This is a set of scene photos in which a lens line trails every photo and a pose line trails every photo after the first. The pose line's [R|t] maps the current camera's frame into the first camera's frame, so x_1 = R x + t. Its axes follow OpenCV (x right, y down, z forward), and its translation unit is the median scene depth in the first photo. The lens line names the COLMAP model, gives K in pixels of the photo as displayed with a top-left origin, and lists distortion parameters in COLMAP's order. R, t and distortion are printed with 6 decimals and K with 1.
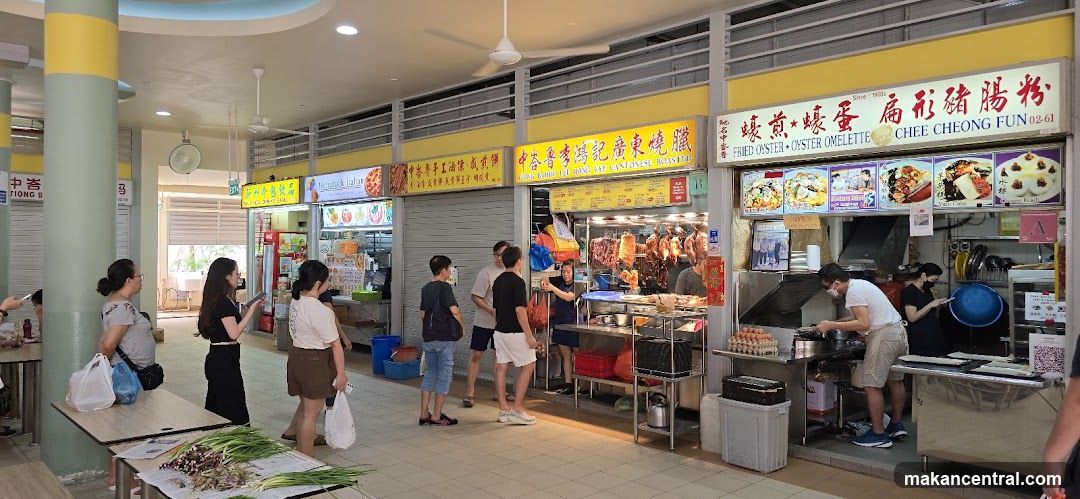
lens RADIAL K [[715.2, 0, 522.1], [0, 715.2, 248.0], [0, 0, 1]] dist [0.019270, -0.028360]
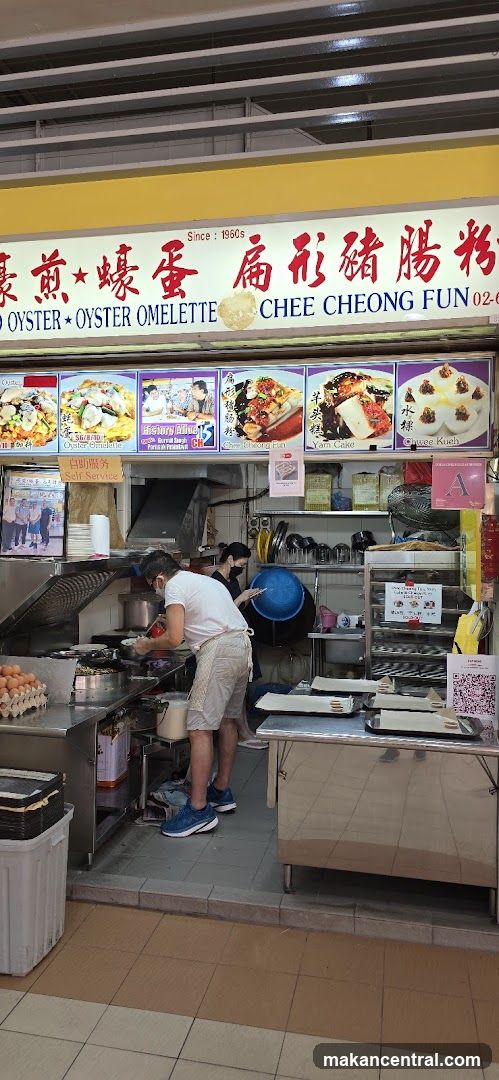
lens RADIAL K [[722.2, 0, 252.0], [0, 722.2, 547.6], [0, 0, 1]] dist [0.061541, -0.037759]
pose [[0.801381, -0.005711, 0.598127, 0.168930], [-0.009385, 0.999711, 0.022119, 0.012217], [-0.598080, -0.023340, 0.801096, 0.521354]]
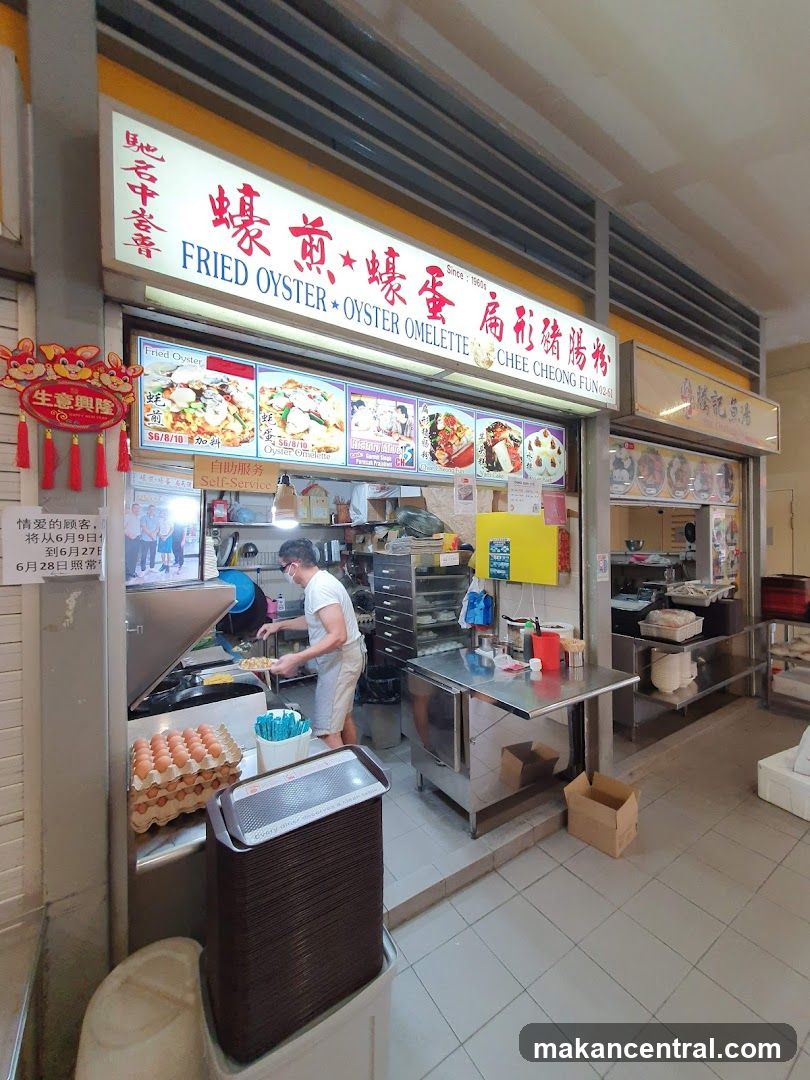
lens RADIAL K [[424.0, 0, 410.9], [0, 424.0, 539.9], [0, 0, 1]] dist [0.008142, 0.000143]
pose [[0.138937, -0.012159, 0.990227, 0.117090], [0.006298, 0.999915, 0.011395, 0.003898], [-0.990281, 0.004653, 0.139002, 0.973402]]
